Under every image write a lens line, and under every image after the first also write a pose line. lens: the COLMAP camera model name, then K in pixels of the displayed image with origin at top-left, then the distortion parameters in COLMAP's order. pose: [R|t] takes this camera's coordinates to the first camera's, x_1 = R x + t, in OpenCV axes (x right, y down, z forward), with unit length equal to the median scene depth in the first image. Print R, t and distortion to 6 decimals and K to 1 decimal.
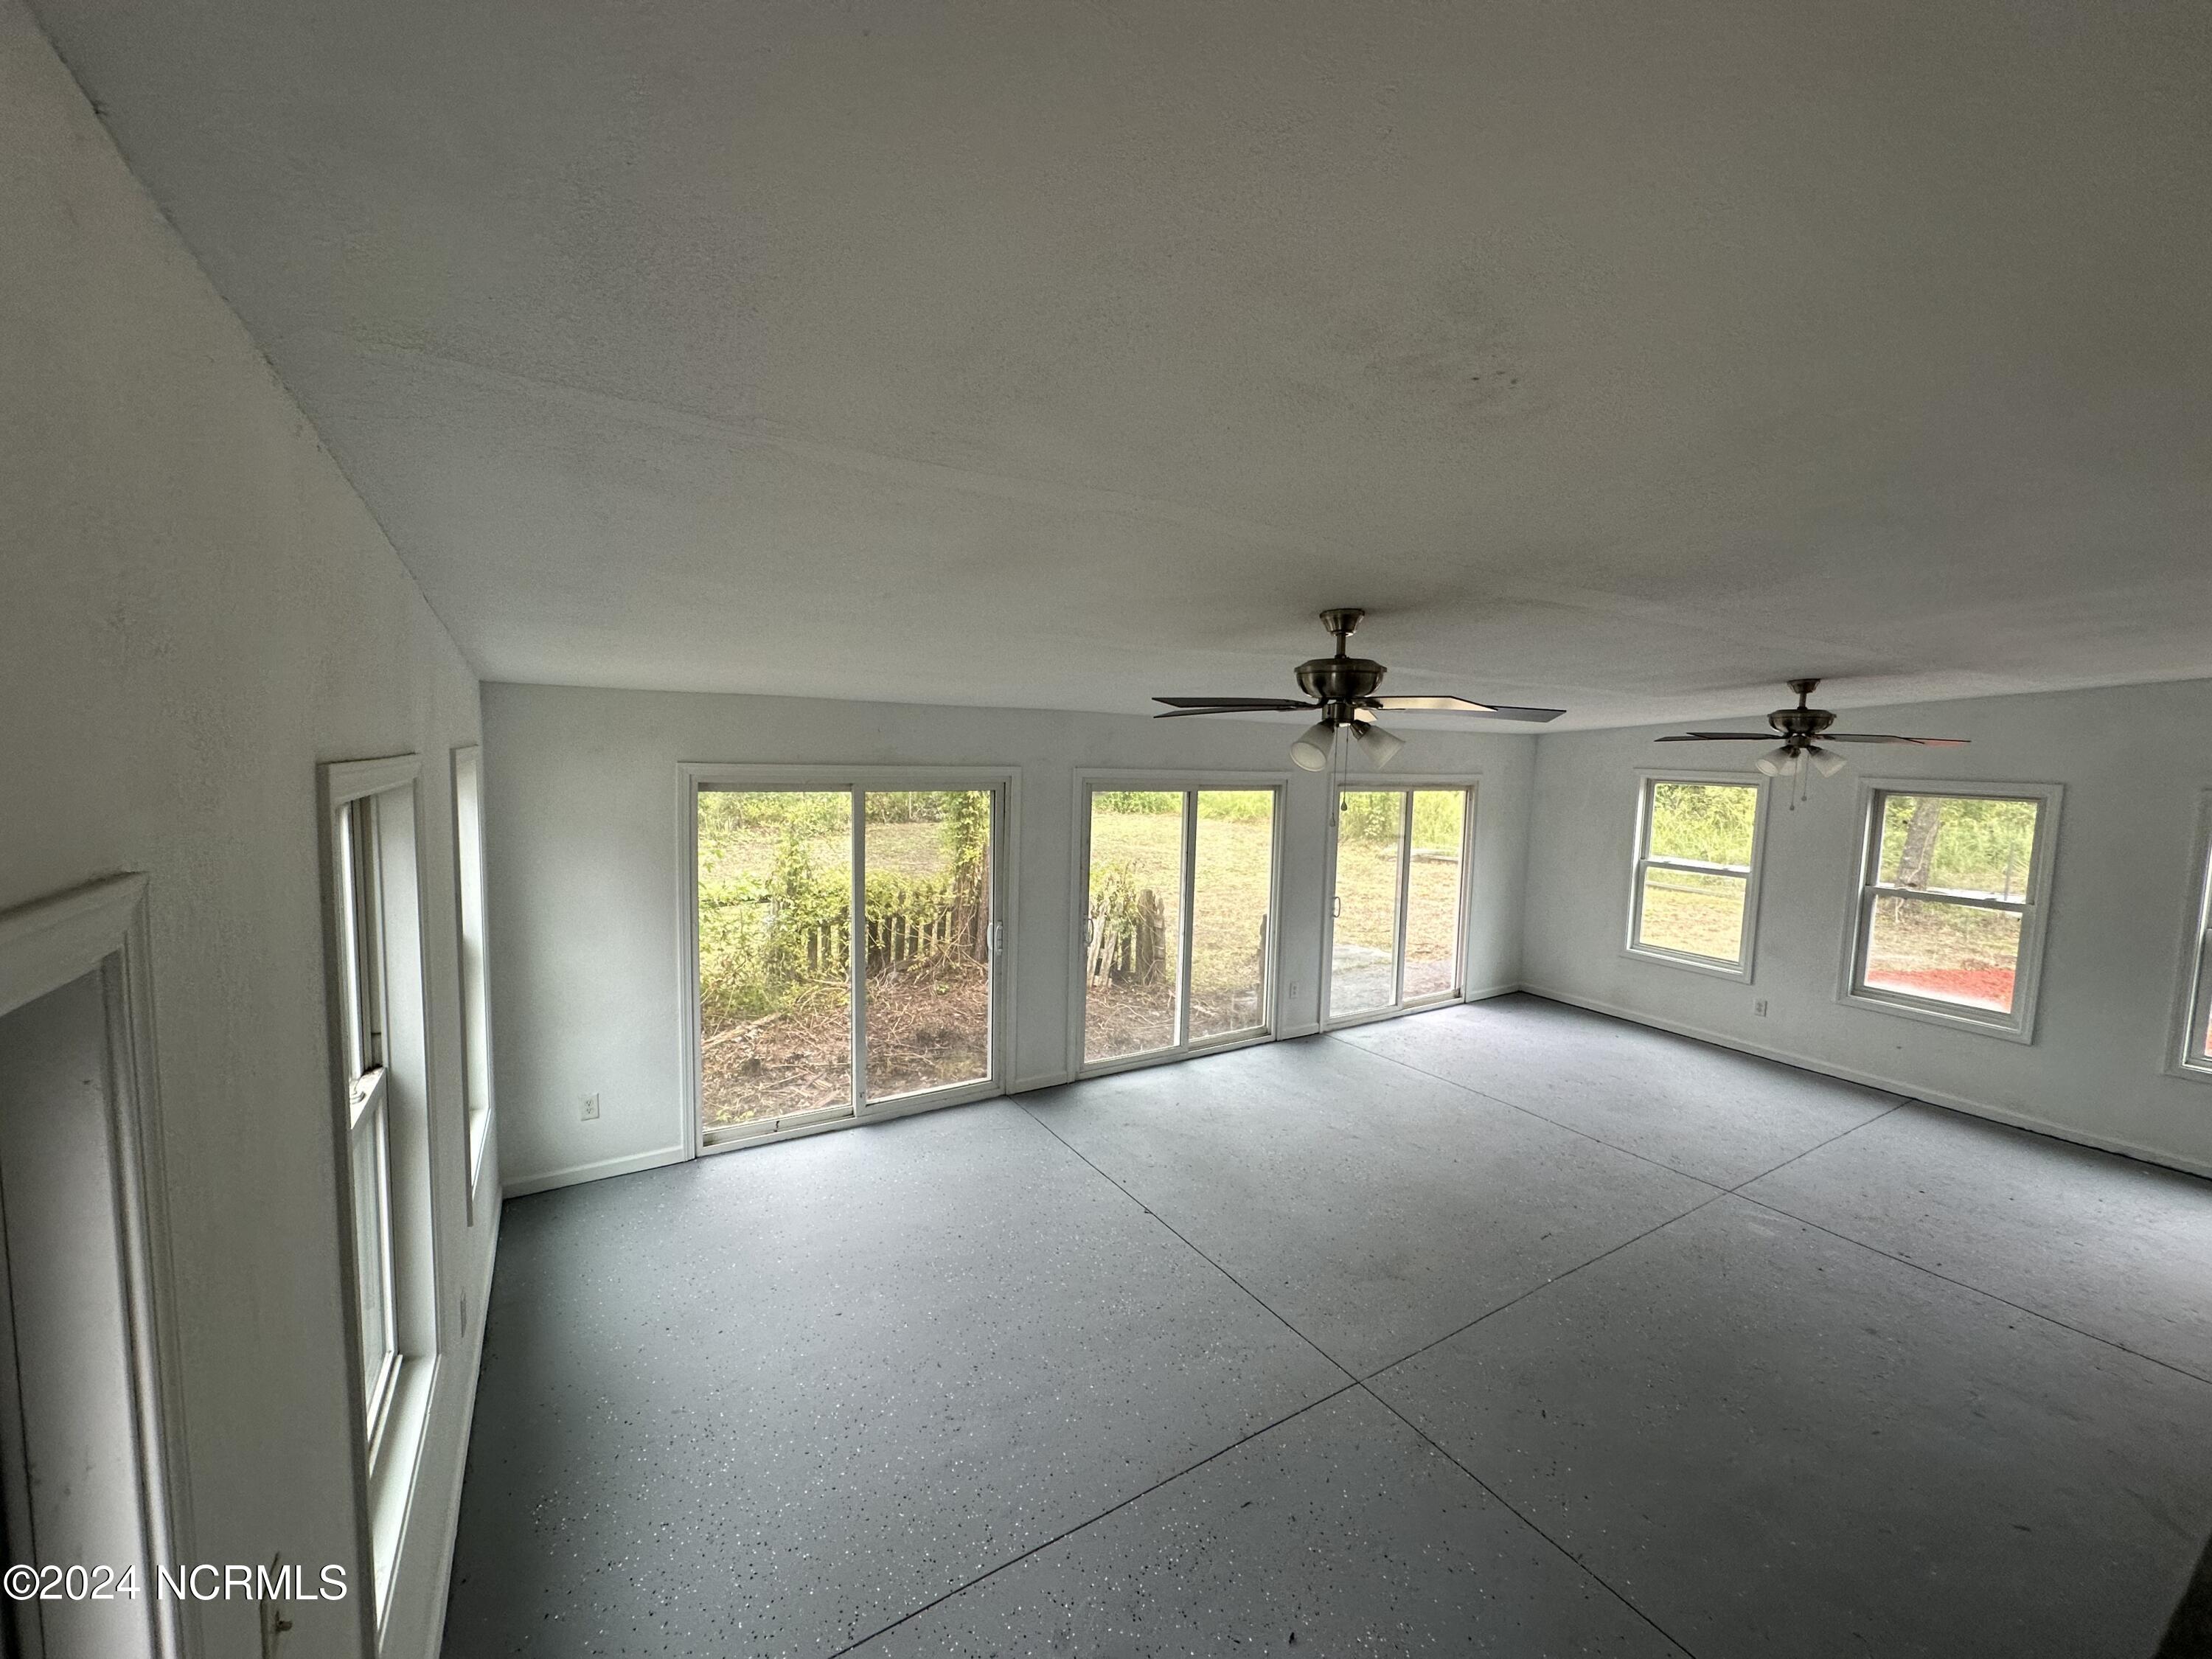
lens RADIAL K [[878.7, 0, 1108.8], [0, 878.7, 832.8], [0, 0, 1]] dist [-0.001869, 0.000388]
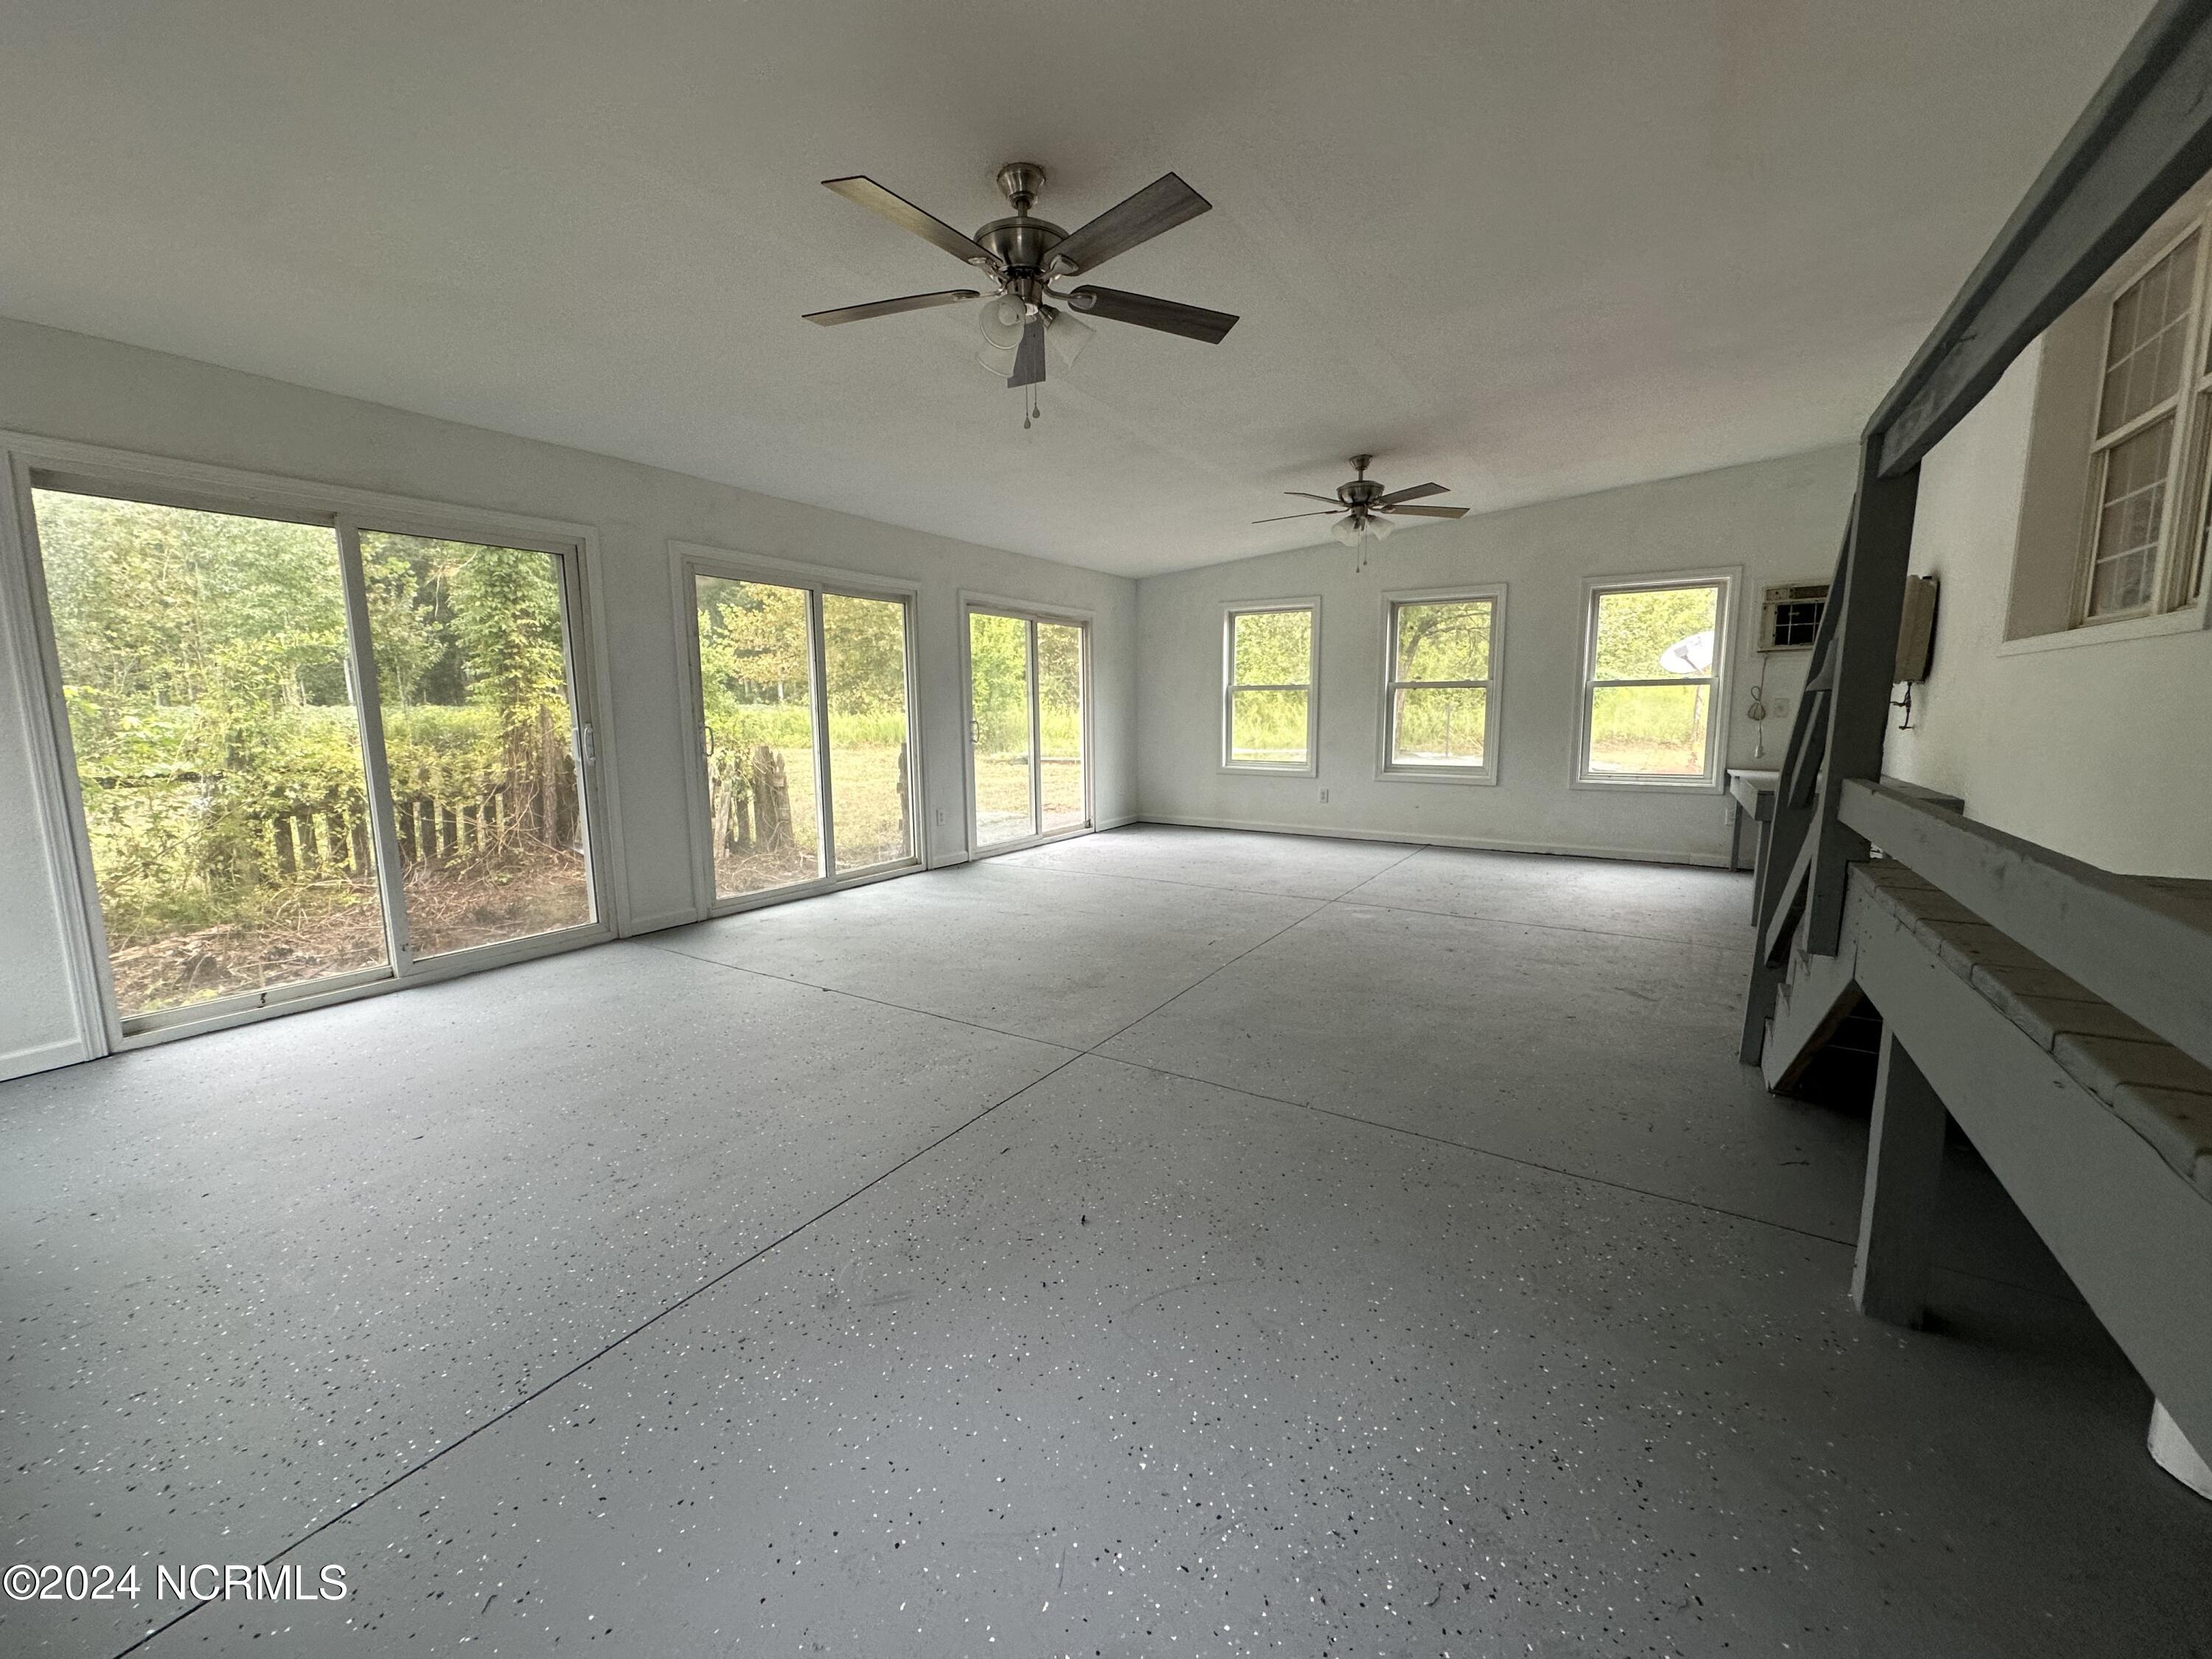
lens RADIAL K [[878.7, 0, 1108.9], [0, 878.7, 824.0], [0, 0, 1]] dist [-0.001869, 0.000388]
pose [[0.897157, -0.094699, 0.431441, -0.040924], [0.073888, 0.995160, 0.064785, 0.139529], [-0.435488, -0.026244, 0.899812, 0.050762]]
